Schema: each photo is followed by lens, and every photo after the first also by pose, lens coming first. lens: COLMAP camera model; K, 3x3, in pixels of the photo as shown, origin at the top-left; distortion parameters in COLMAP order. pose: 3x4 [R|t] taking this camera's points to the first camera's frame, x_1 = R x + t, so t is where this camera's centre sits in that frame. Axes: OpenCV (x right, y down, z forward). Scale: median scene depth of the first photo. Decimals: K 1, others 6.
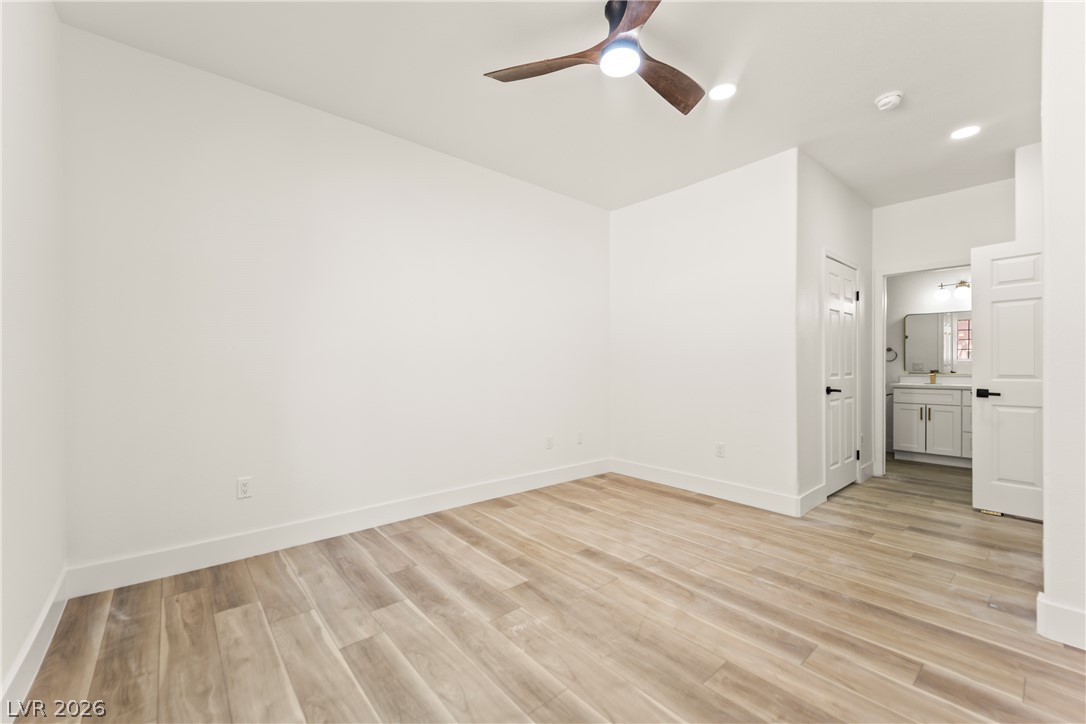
lens RADIAL K [[432.9, 0, 535.7], [0, 432.9, 357.9], [0, 0, 1]] dist [0.002934, -0.005147]
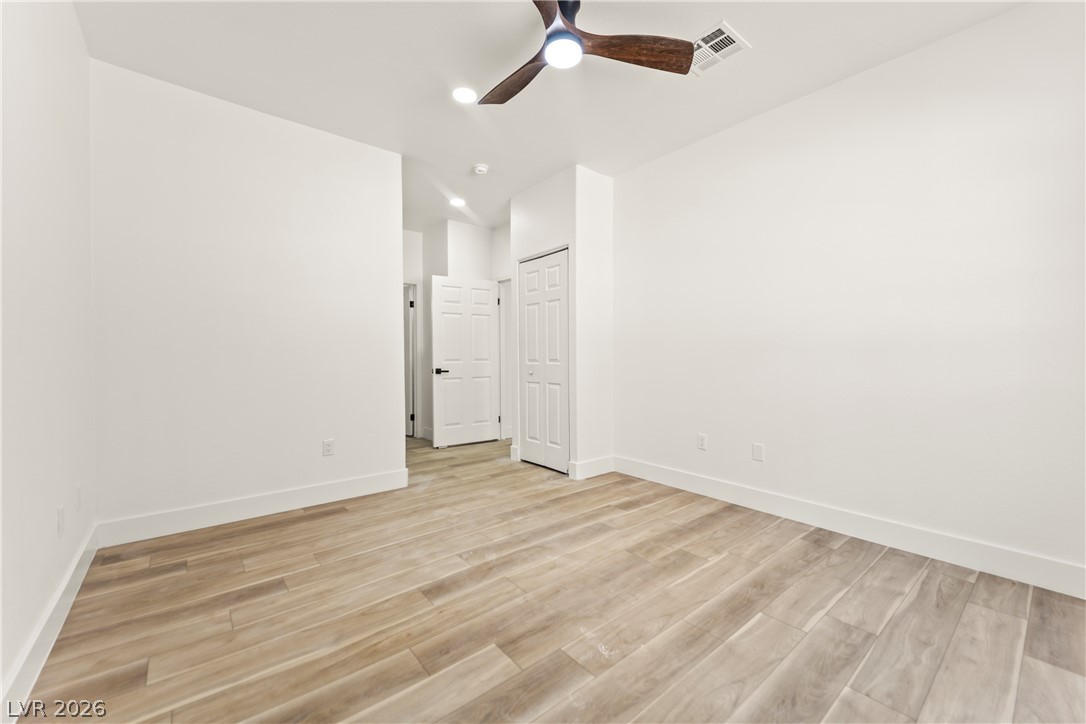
lens RADIAL K [[432.9, 0, 537.6], [0, 432.9, 359.8], [0, 0, 1]] dist [0.002934, -0.005147]
pose [[0.009721, -0.011479, 0.999887, -0.651411], [-0.010955, 0.999873, 0.011585, 0.025154], [-0.999893, -0.011067, 0.009594, 0.818089]]
